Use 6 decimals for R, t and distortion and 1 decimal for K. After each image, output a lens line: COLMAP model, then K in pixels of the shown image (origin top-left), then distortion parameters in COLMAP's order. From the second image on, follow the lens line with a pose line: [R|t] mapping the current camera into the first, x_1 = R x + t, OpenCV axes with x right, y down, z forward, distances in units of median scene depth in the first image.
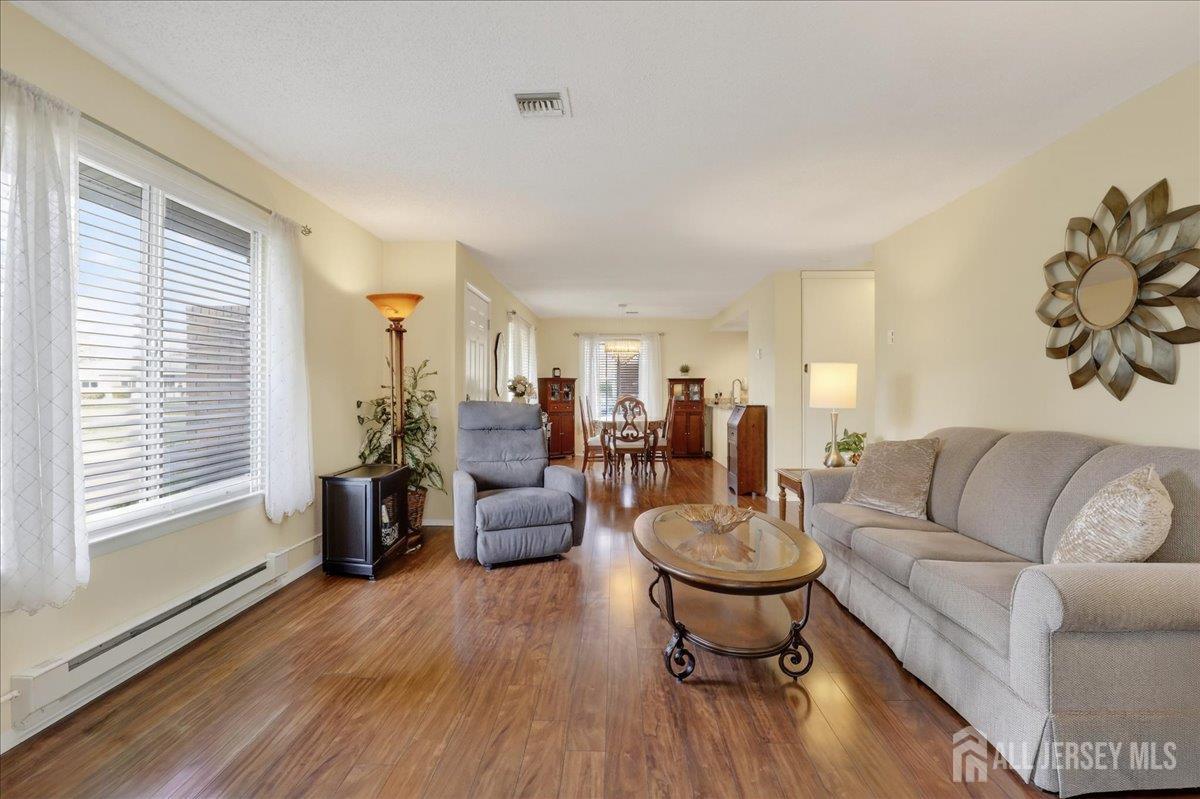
lens RADIAL K [[559.3, 0, 602.1], [0, 559.3, 379.6], [0, 0, 1]] dist [-0.033585, 0.000506]
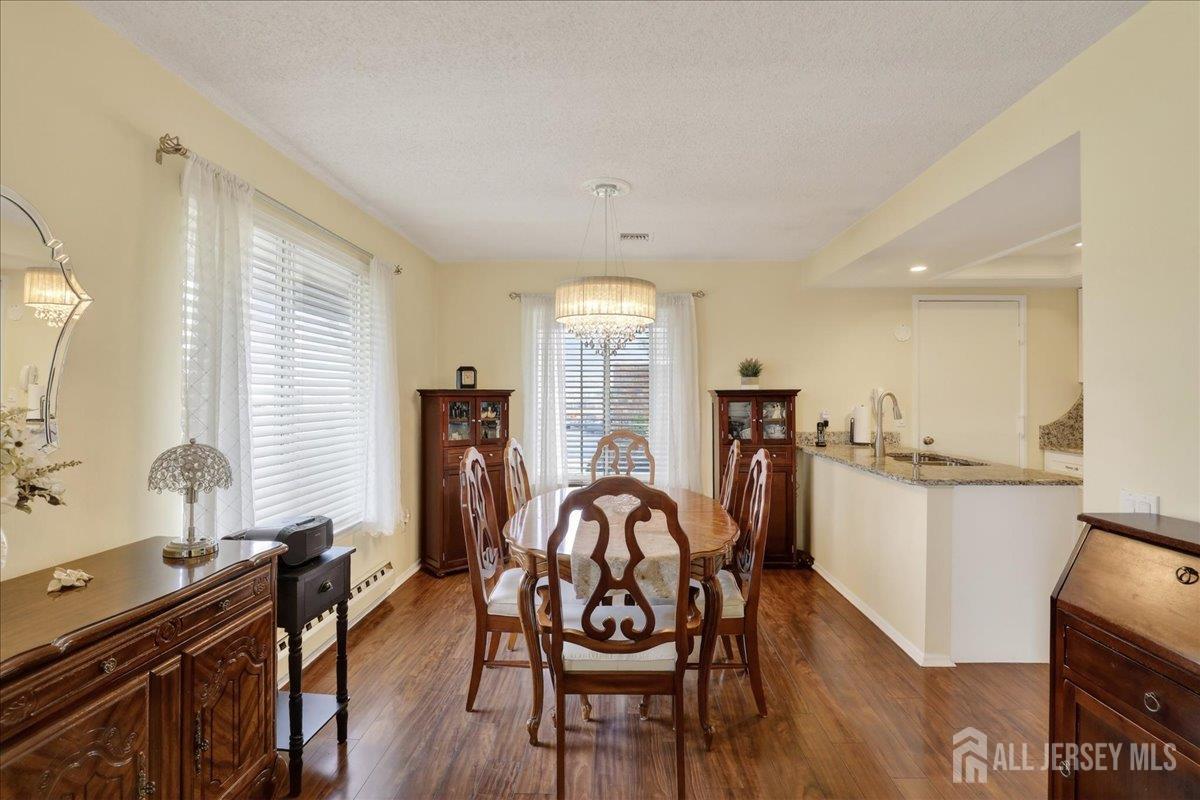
lens RADIAL K [[557.5, 0, 599.4], [0, 557.5, 395.0], [0, 0, 1]] dist [-0.025833, 0.000503]
pose [[0.999845, -0.000809, -0.017562, 0.033431], [0.001164, 0.999795, 0.020237, -0.007373], [0.017542, -0.020254, 0.999641, 0.554346]]
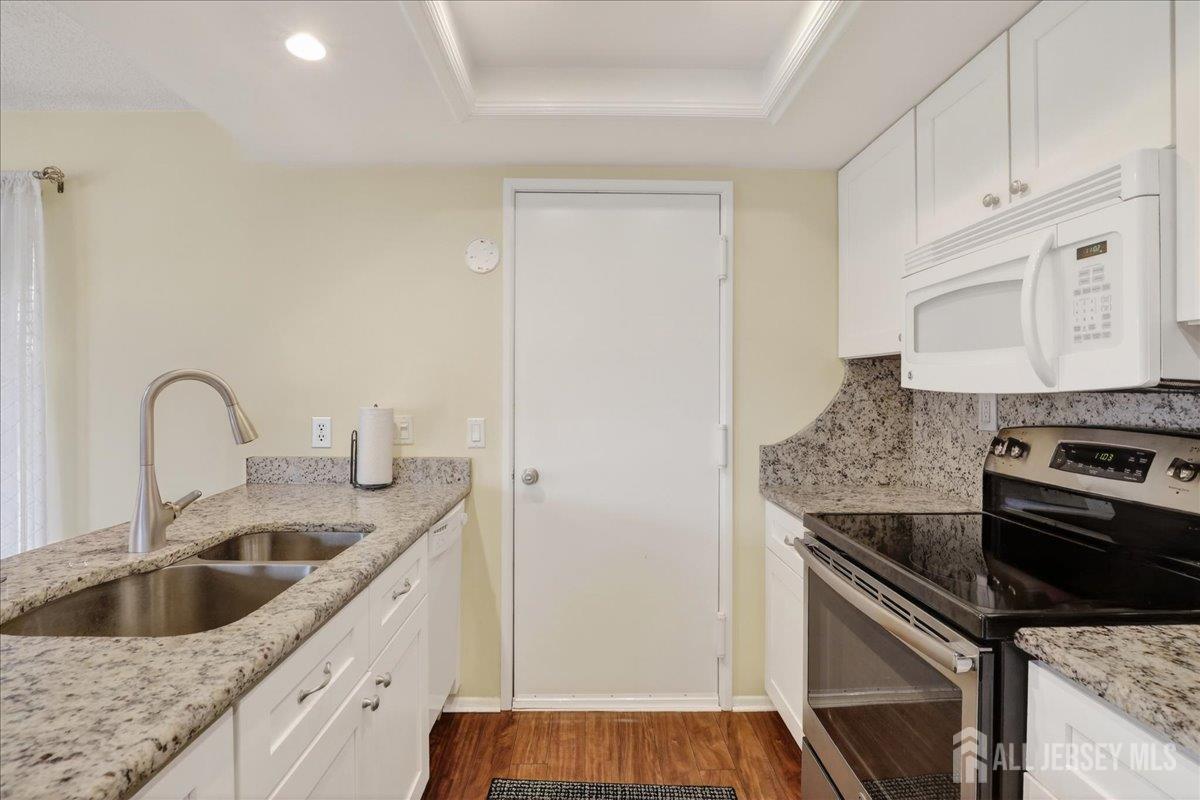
lens RADIAL K [[559.3, 0, 602.1], [0, 559.3, 380.1], [0, 0, 1]] dist [-0.033585, 0.000506]
pose [[0.998877, 0.000449, 0.047369, 0.329202], [-0.000611, 0.999994, 0.003403, 0.000499], [-0.047368, -0.003428, 0.998872, 0.802253]]
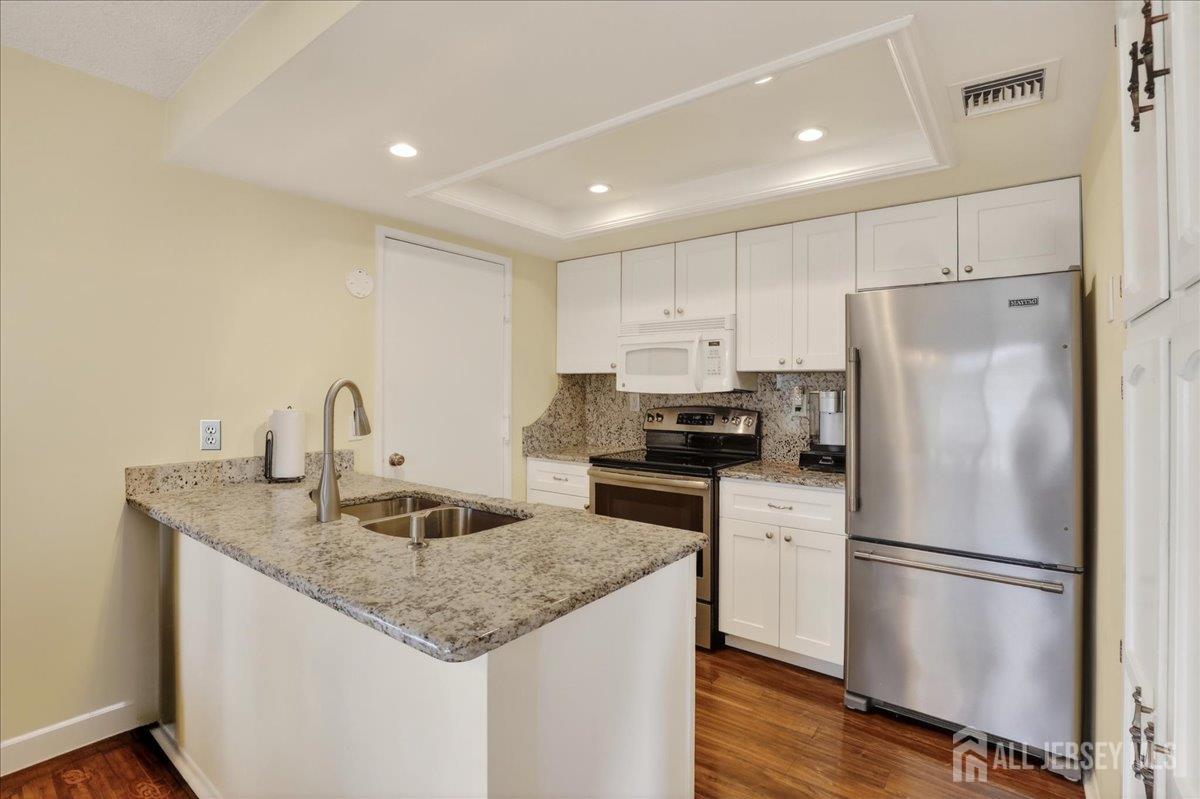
lens RADIAL K [[559.3, 0, 602.1], [0, 559.3, 379.6], [0, 0, 1]] dist [-0.033585, 0.000506]
pose [[0.586860, 0.014147, 0.809565, 0.129276], [-0.016366, 0.999850, -0.005609, -0.001805], [-0.809523, -0.009957, 0.587003, 0.768655]]
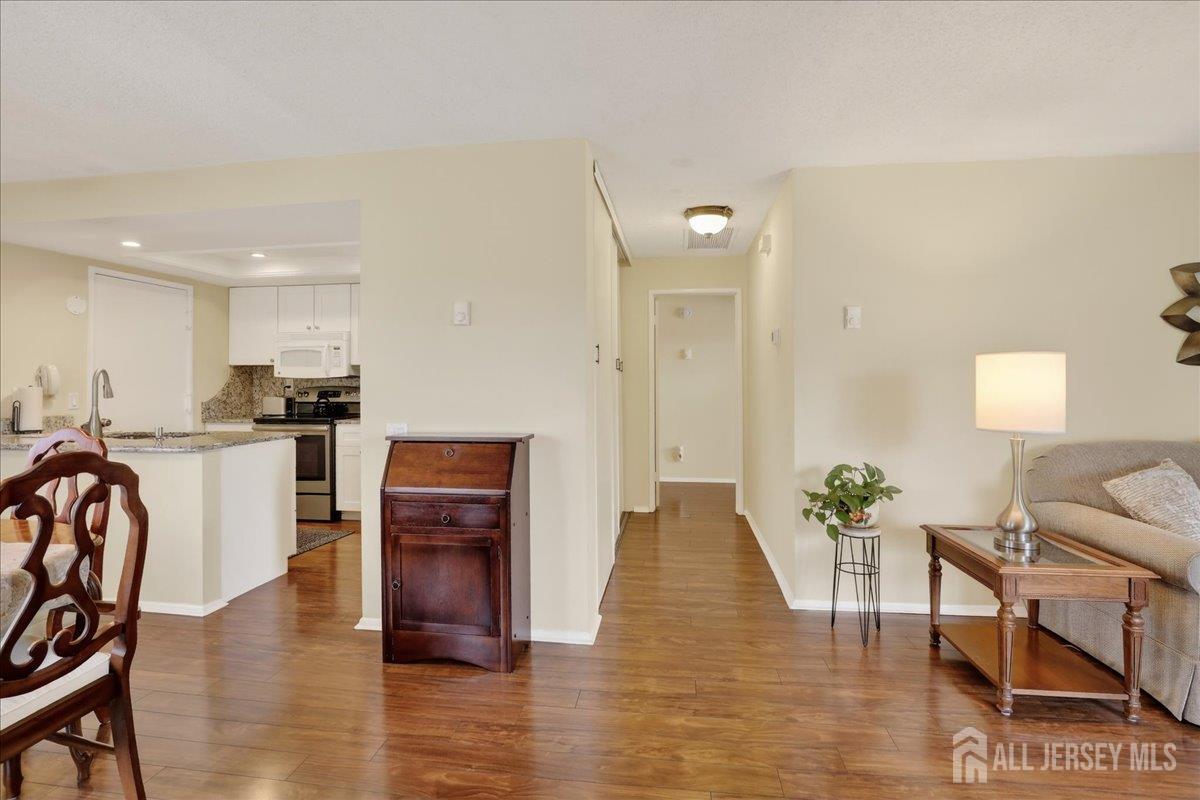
lens RADIAL K [[559.3, 0, 602.1], [0, 559.3, 380.1], [0, 0, 1]] dist [-0.033585, 0.000506]
pose [[0.117390, -0.000066, 0.993086, -0.087193], [-0.014250, 0.999897, 0.001751, 0.001079], [-0.992984, -0.014357, 0.117377, 0.578732]]
